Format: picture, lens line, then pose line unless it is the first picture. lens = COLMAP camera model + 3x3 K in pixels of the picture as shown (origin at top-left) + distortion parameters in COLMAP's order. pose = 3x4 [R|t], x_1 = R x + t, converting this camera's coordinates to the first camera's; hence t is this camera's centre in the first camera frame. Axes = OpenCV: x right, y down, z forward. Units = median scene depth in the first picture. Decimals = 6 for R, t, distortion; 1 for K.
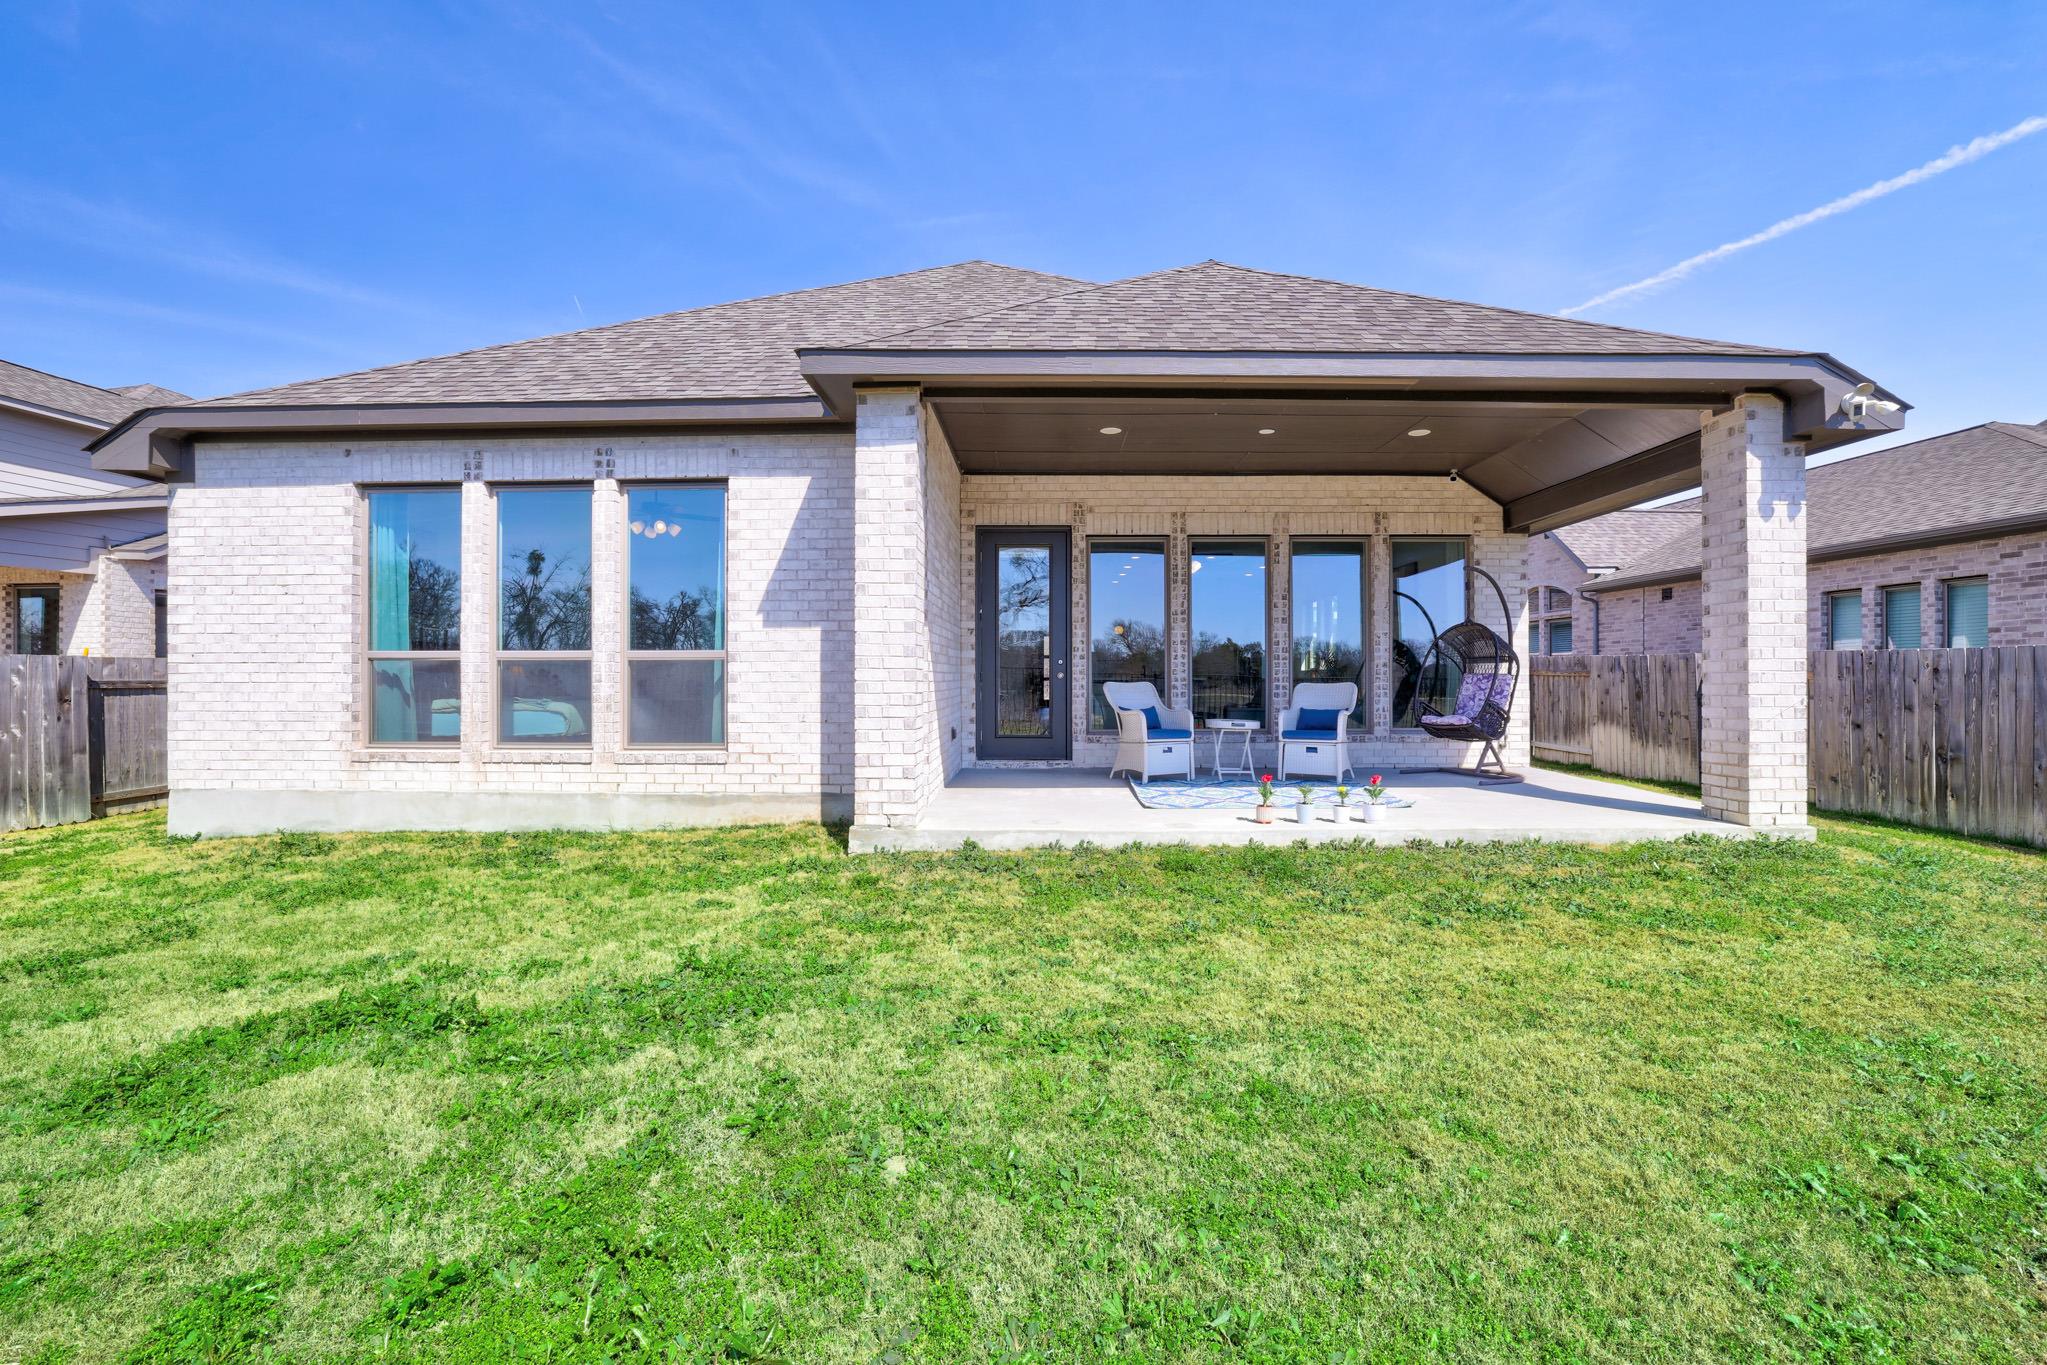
lens RADIAL K [[885.3, 0, 1029.8], [0, 885.3, 687.4], [0, 0, 1]] dist [-0.027599, 0.000902]
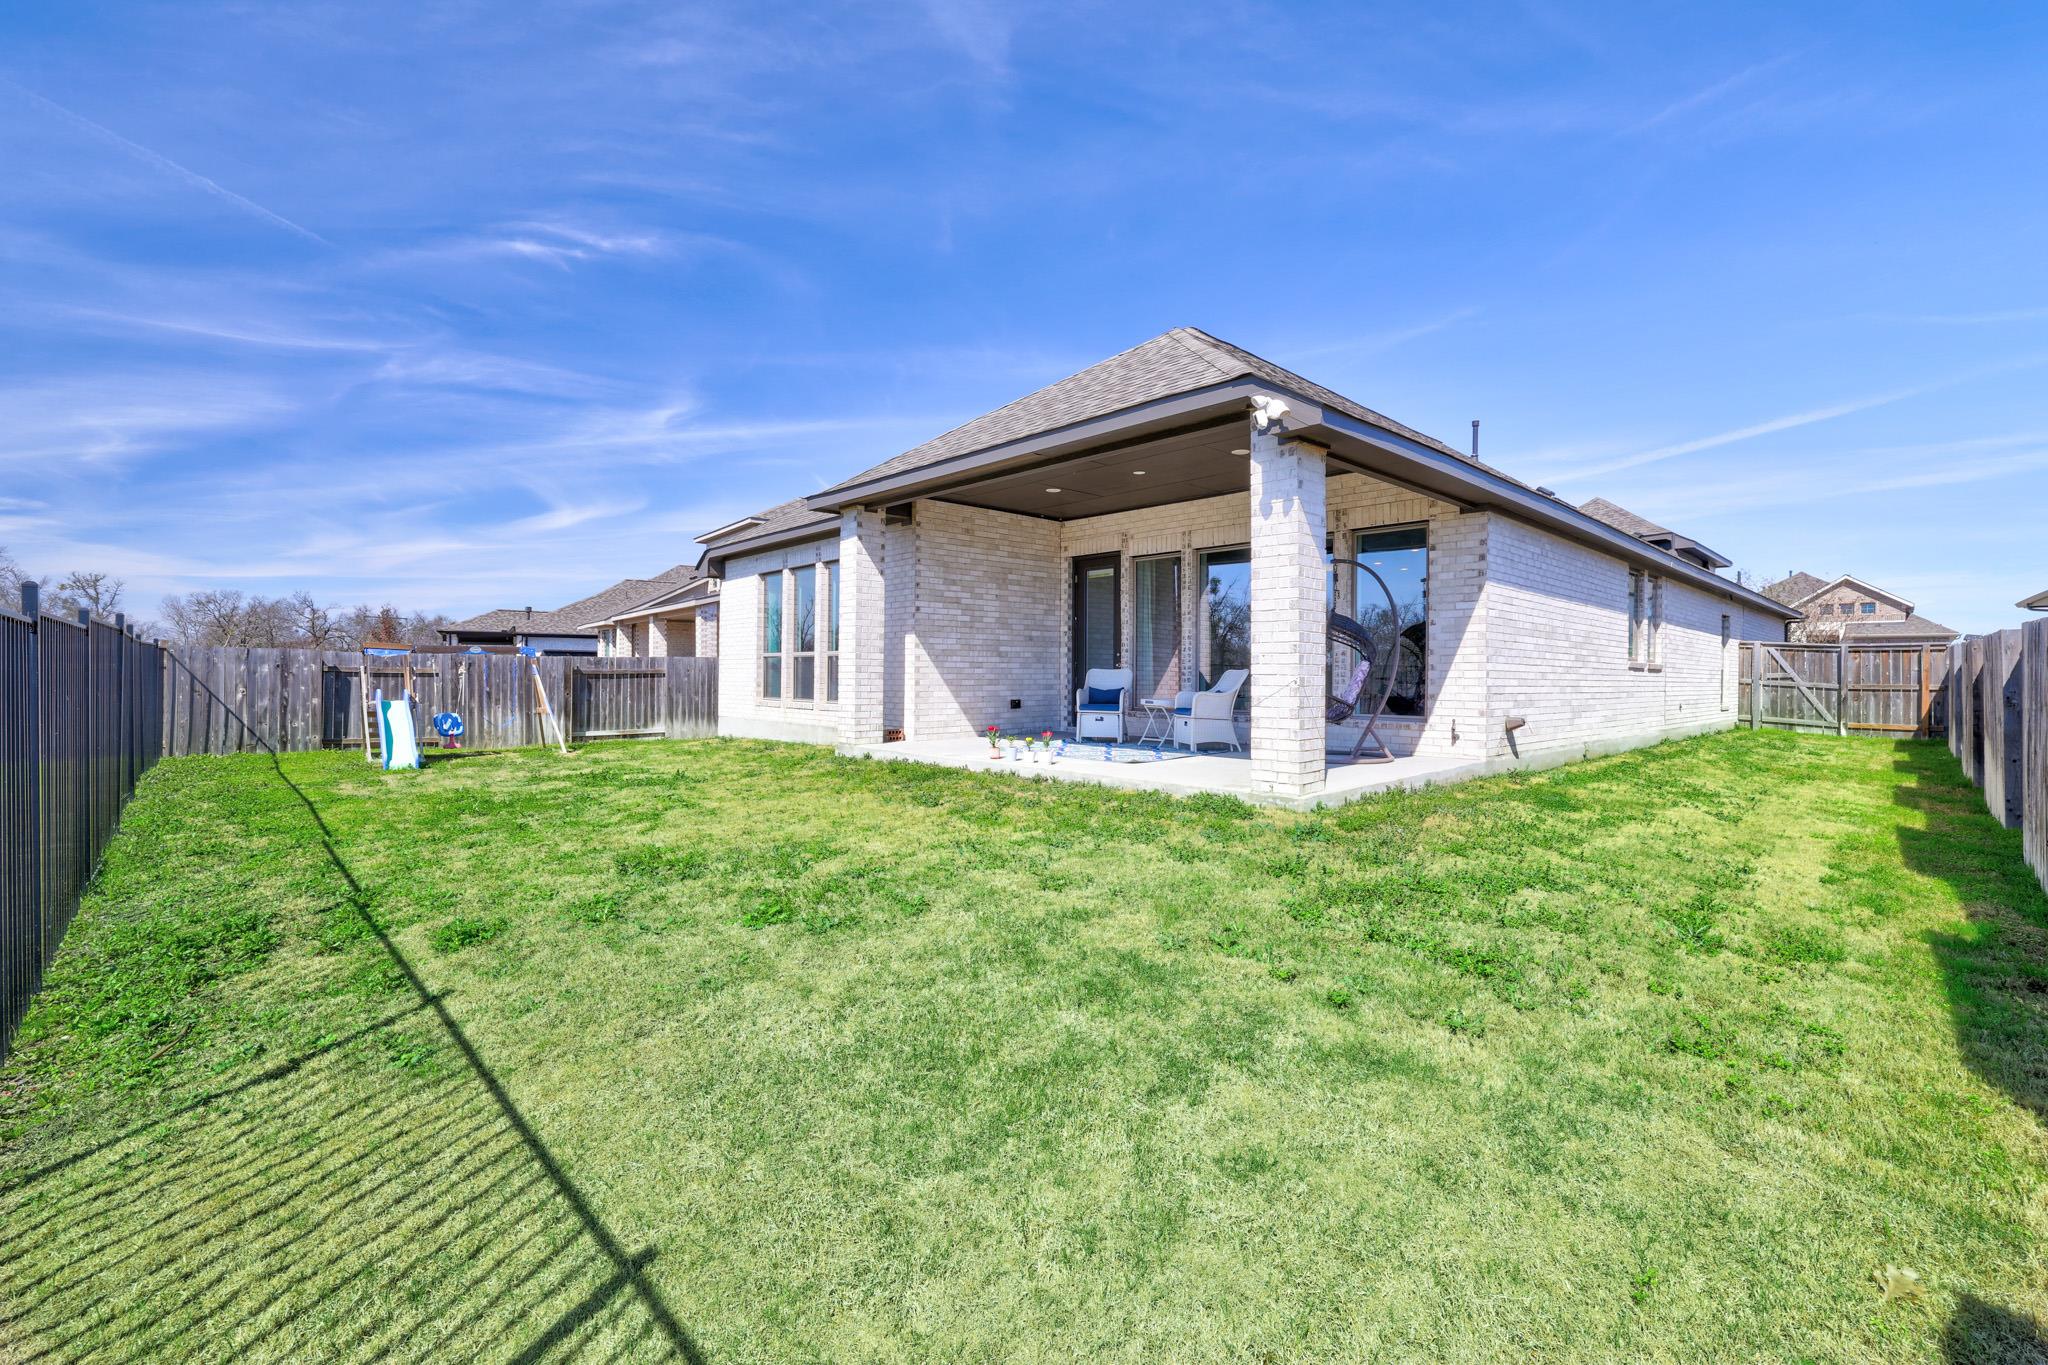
lens RADIAL K [[885.8, 0, 1032.8], [0, 885.8, 673.7], [0, 0, 1]] dist [-0.027599, 0.000902]
pose [[0.689409, 0.003019, -0.724366, 1.201317], [-0.013422, 0.999873, -0.008607, 0.016829], [0.724248, 0.015656, 0.689361, 0.003960]]
